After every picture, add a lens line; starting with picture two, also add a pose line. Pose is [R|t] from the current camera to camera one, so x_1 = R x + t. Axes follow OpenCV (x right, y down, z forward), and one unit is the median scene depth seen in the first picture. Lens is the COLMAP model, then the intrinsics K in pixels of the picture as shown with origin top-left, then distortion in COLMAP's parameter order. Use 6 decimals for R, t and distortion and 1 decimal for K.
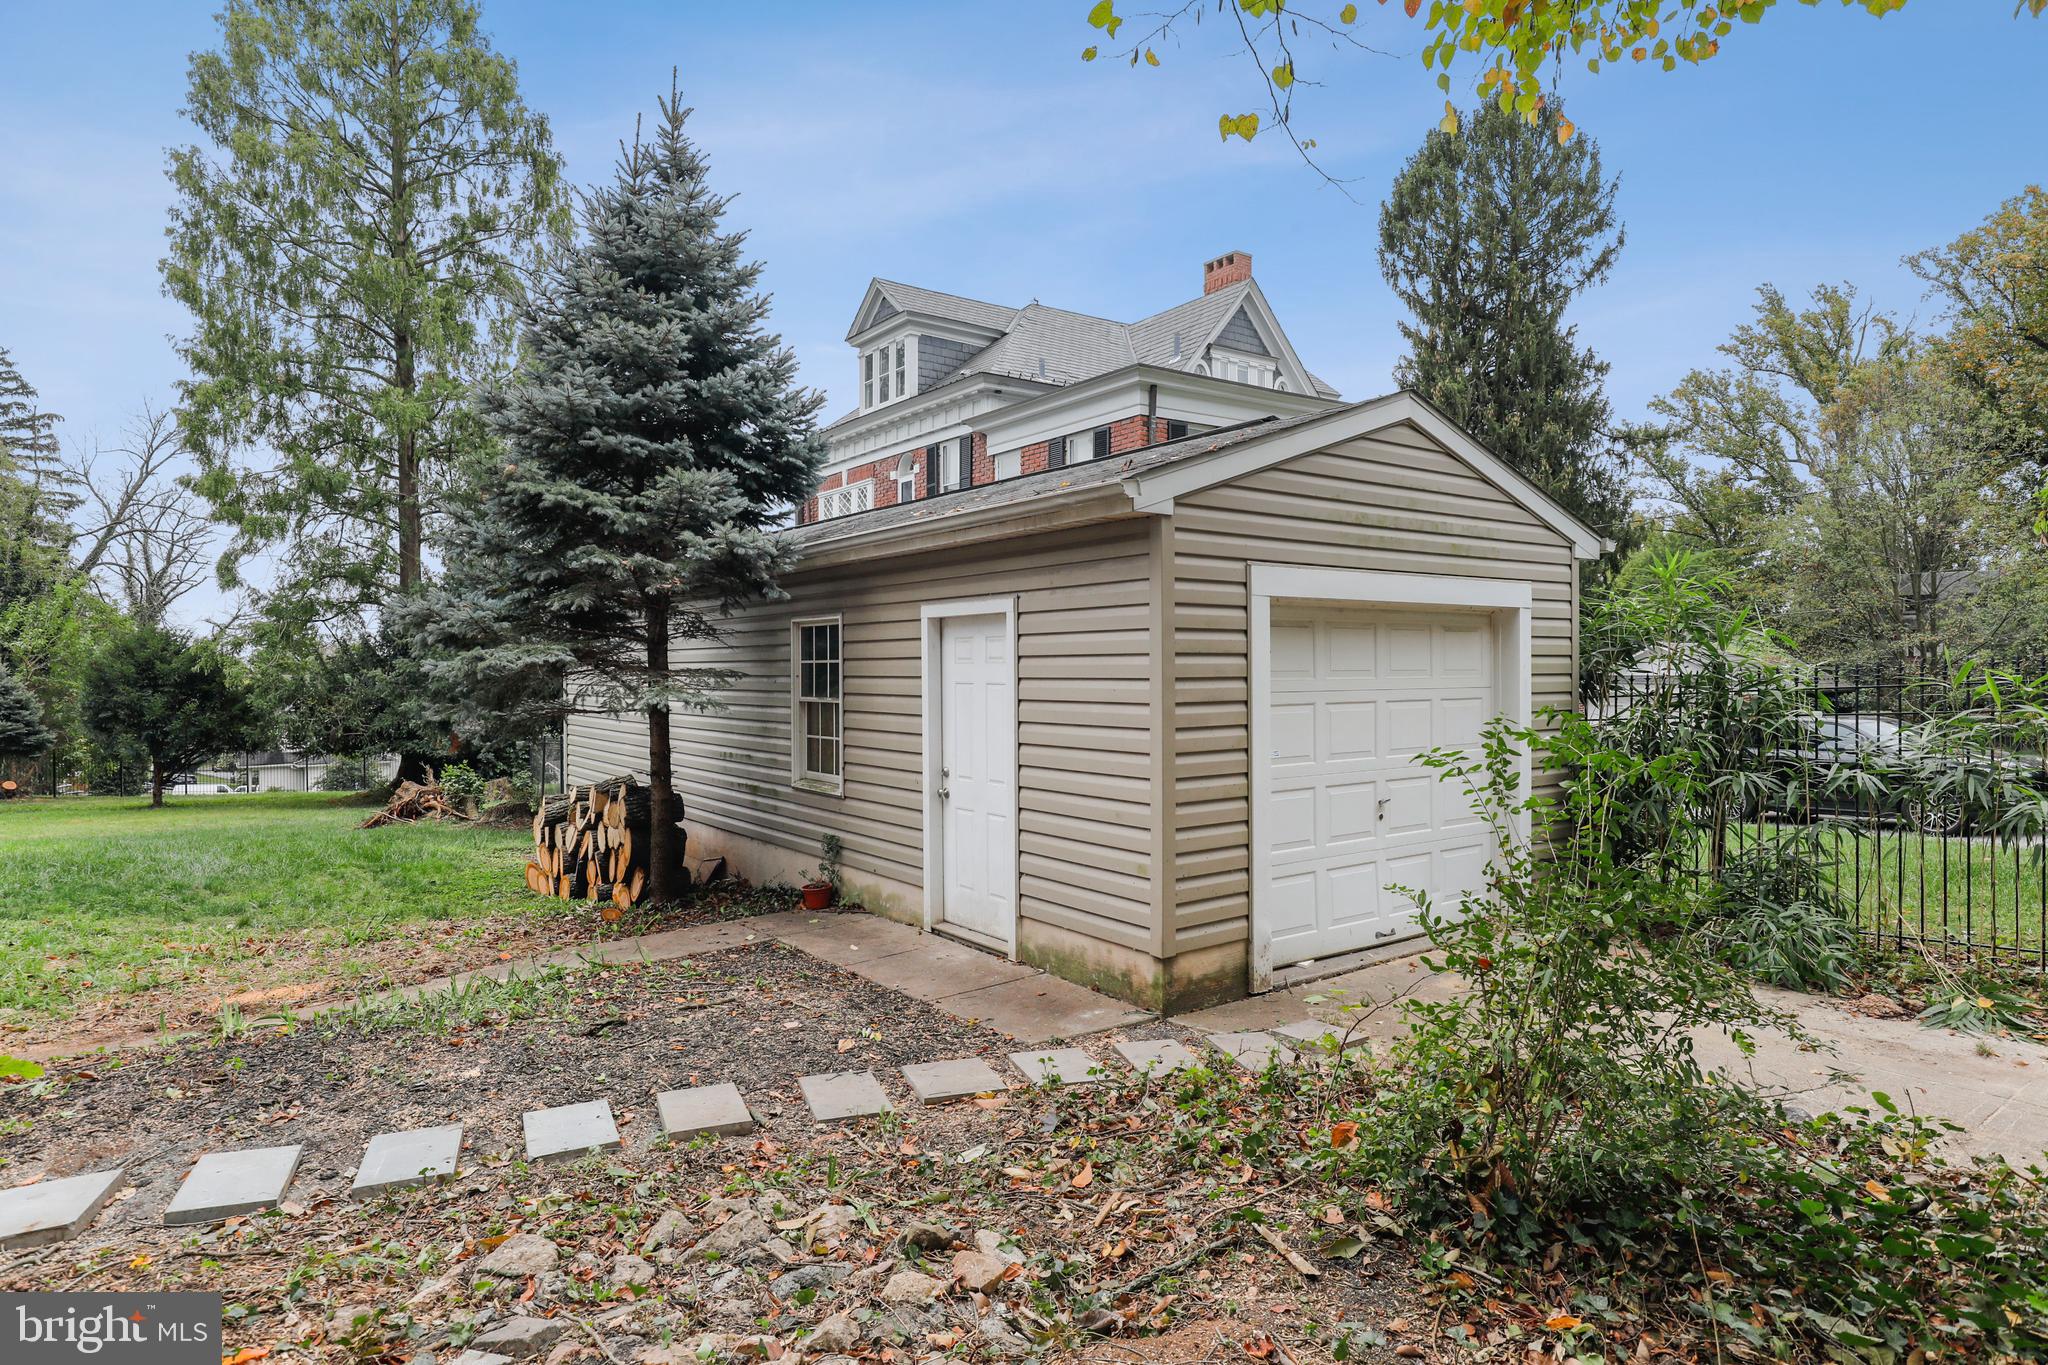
lens RADIAL K [[1157.0, 0, 1029.4], [0, 1157.0, 678.2], [0, 0, 1]] dist [0.000396, 0.000018]
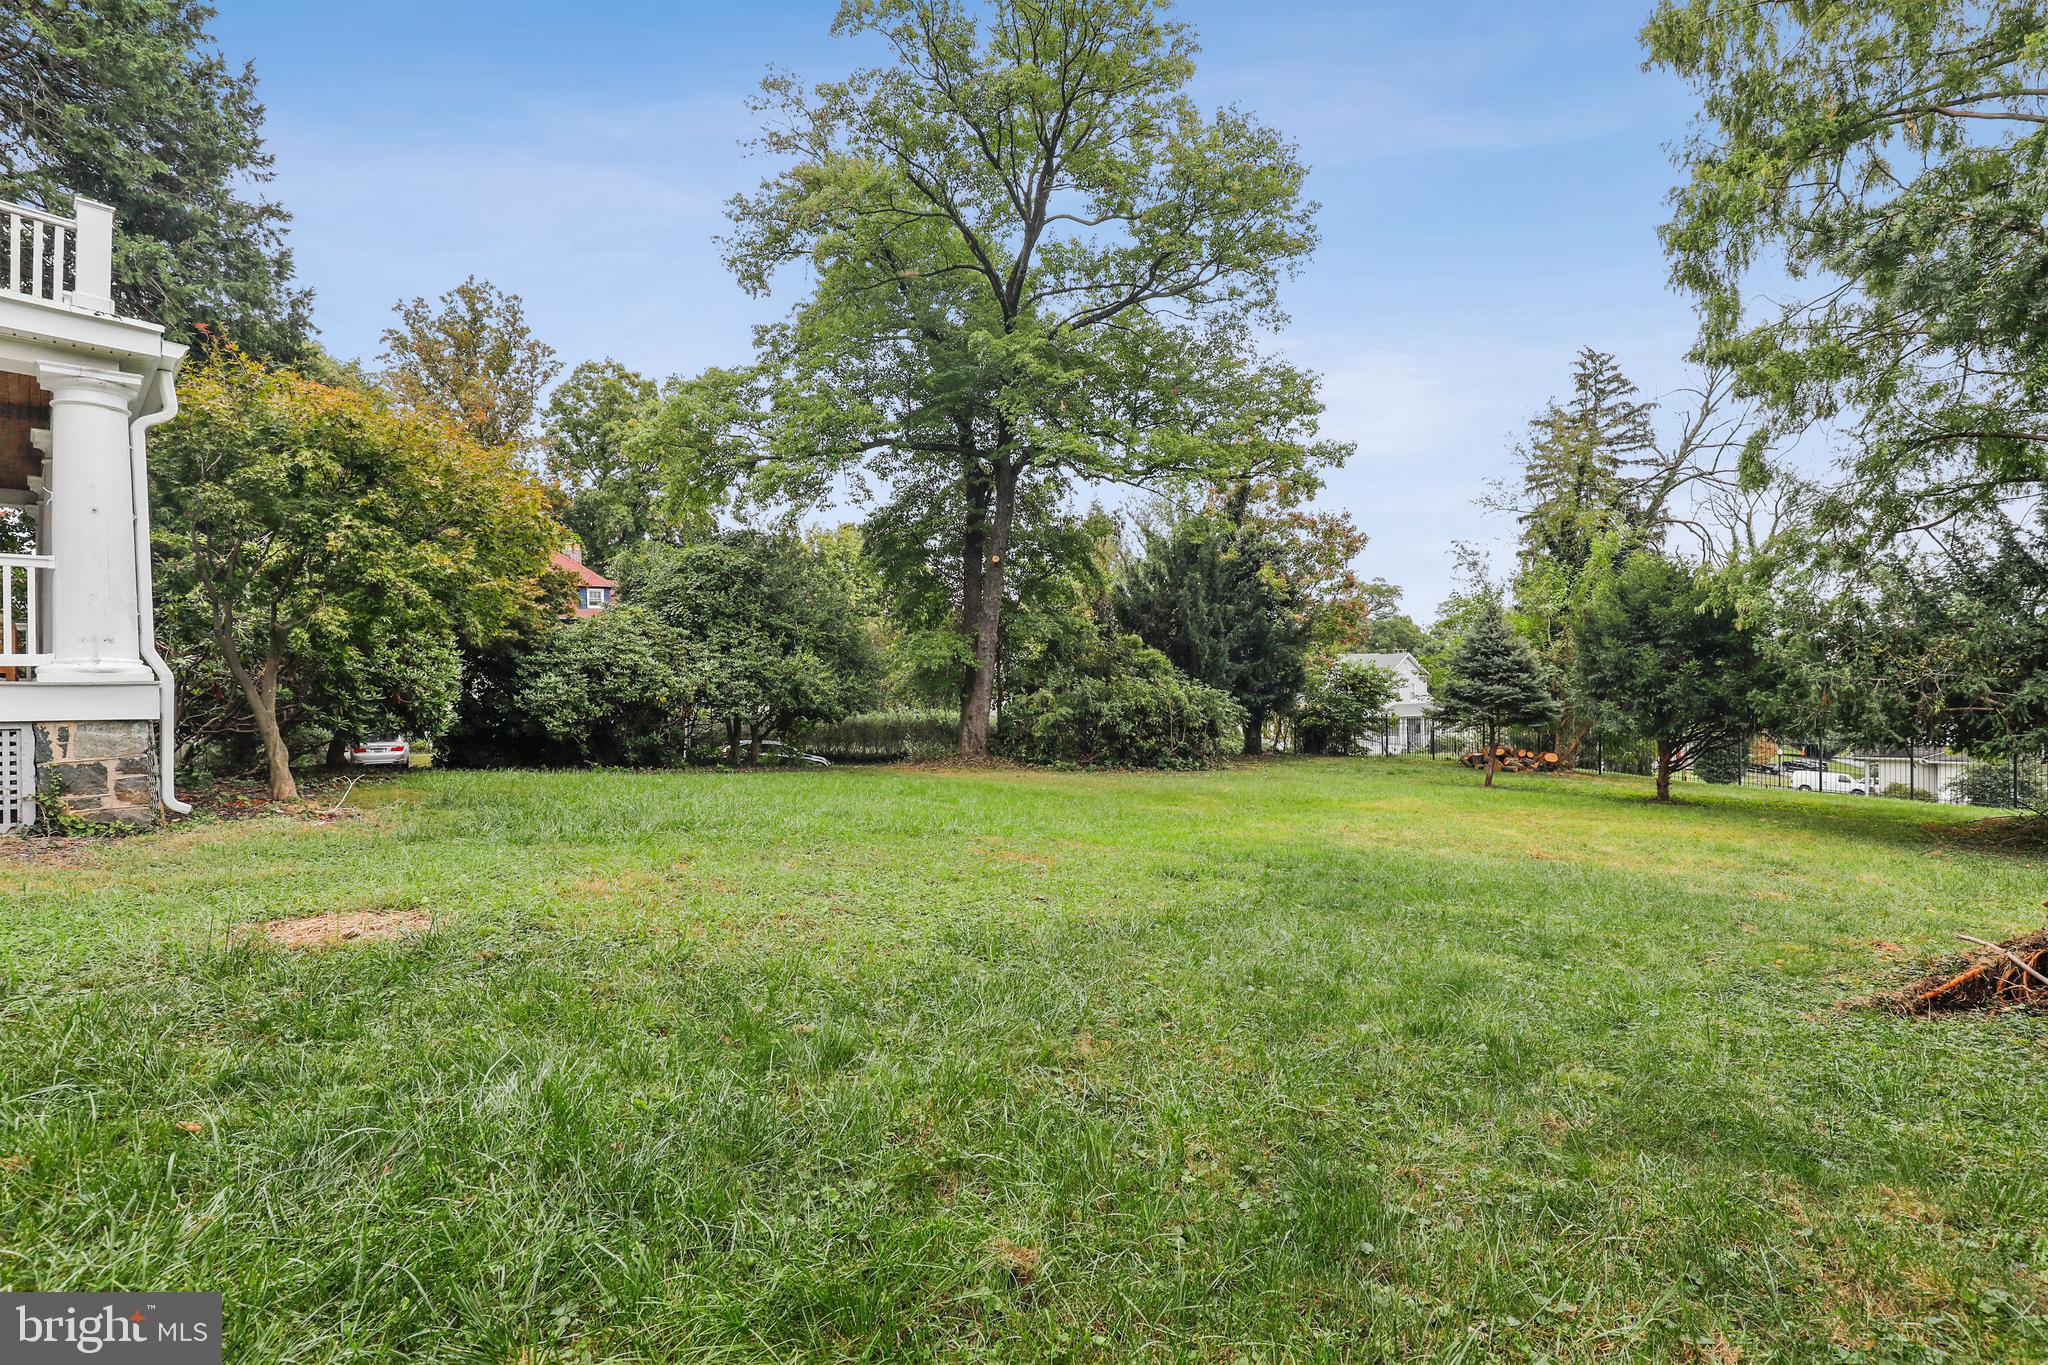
lens RADIAL K [[941.1, 0, 1034.5], [0, 941.1, 690.1], [0, 0, 1]] dist [-0.000185, 0.000446]
pose [[0.228321, 0.007304, -0.973559, -0.257508], [0.005796, 0.999944, 0.008862, 0.031729], [0.973569, -0.007666, 0.228265, 0.472190]]
